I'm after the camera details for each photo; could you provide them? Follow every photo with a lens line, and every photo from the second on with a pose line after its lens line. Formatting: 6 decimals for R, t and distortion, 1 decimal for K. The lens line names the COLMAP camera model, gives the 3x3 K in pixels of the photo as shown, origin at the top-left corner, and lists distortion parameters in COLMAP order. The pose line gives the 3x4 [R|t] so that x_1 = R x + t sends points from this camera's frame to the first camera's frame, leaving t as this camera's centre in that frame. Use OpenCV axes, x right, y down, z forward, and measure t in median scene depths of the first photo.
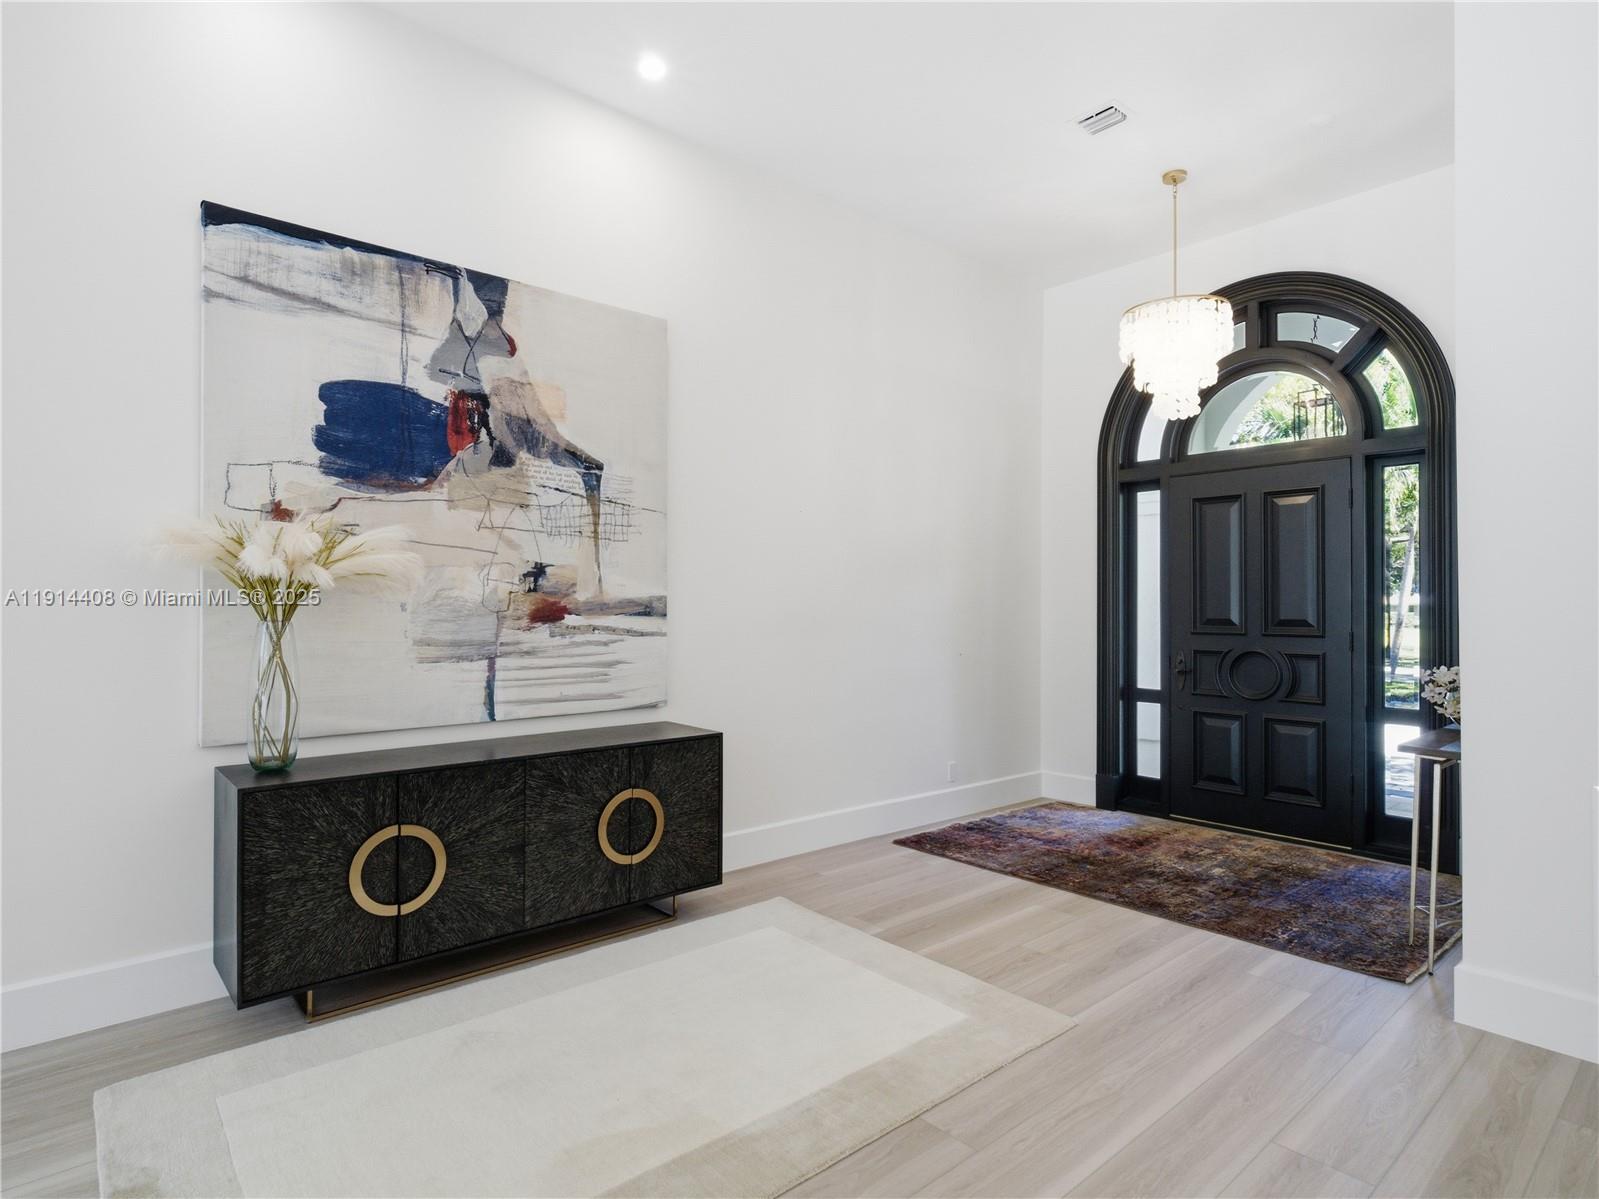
lens RADIAL K [[870.7, 0, 798.4], [0, 870.7, 602.1], [0, 0, 1]] dist [-0.010432, -0.001660]
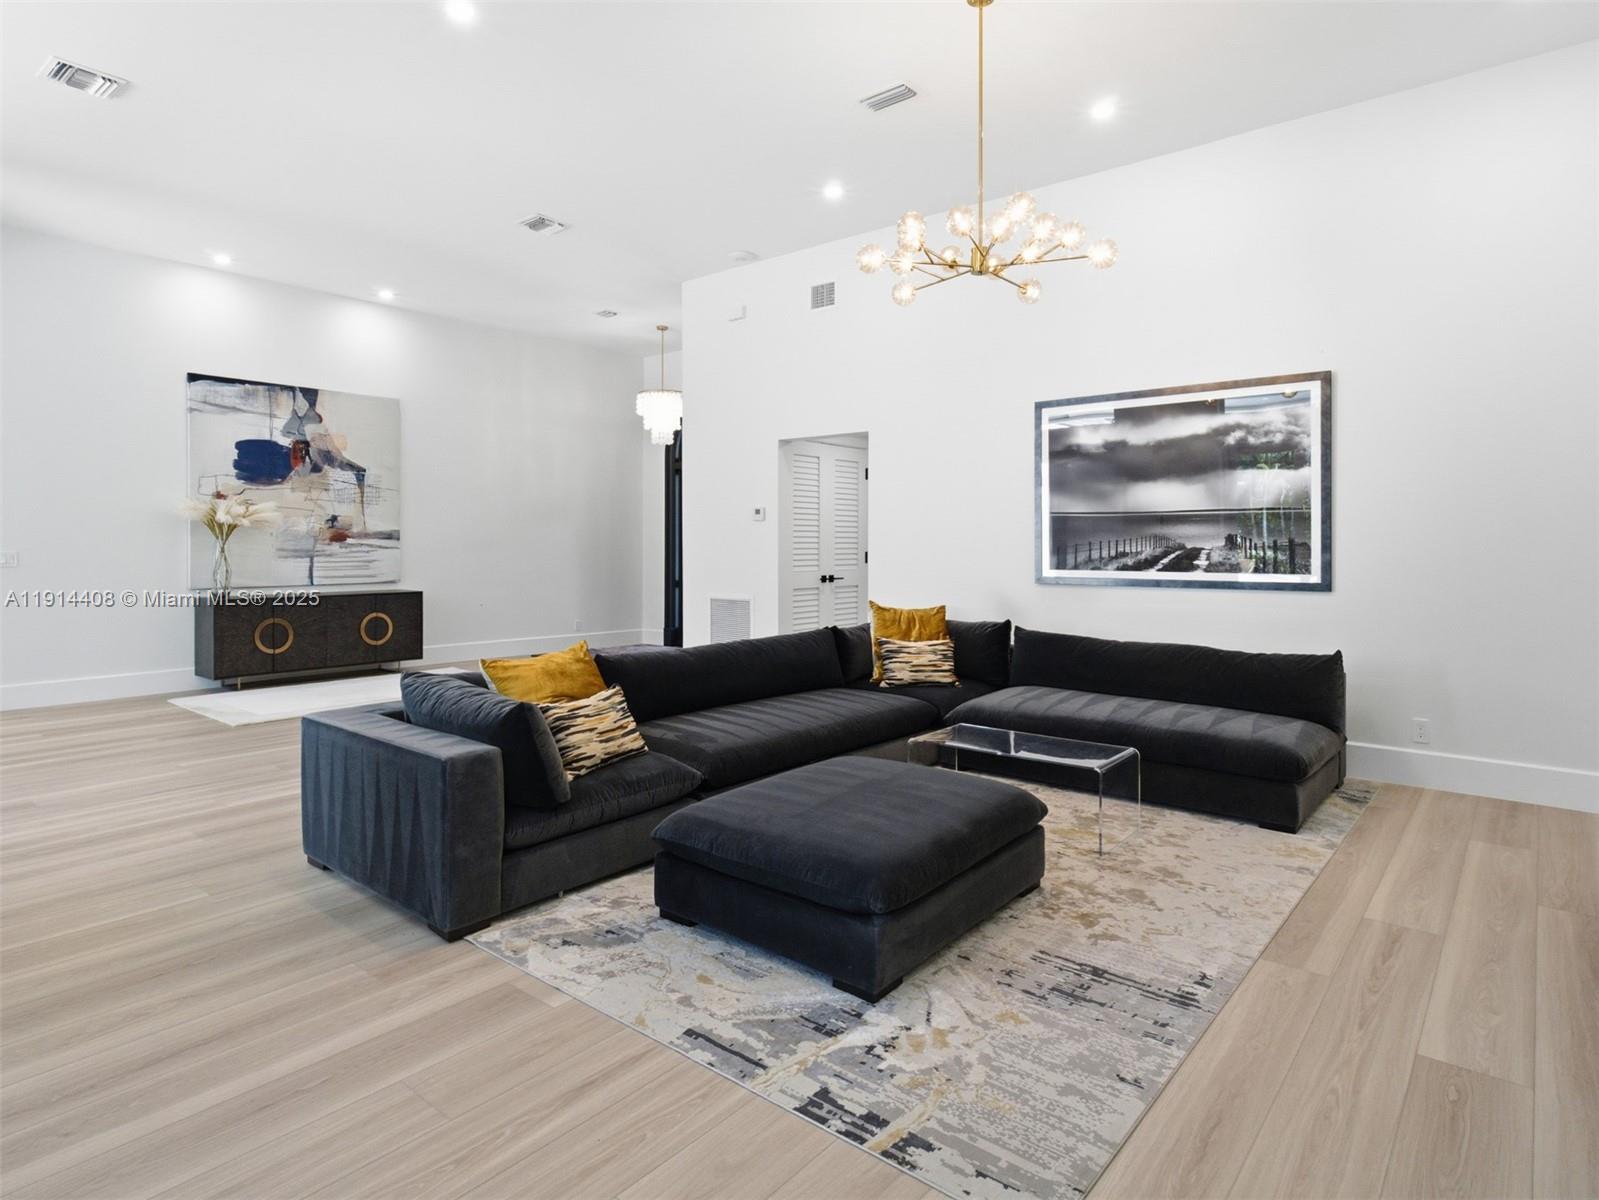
lens RADIAL K [[870.7, 0, 781.3], [0, 870.7, 542.5], [0, 0, 1]] dist [-0.010432, -0.001660]
pose [[0.986812, -0.005005, 0.161793, 0.502892], [0.004620, 0.999986, 0.002757, 0.026418], [-0.161805, -0.001974, 0.986821, -1.470320]]
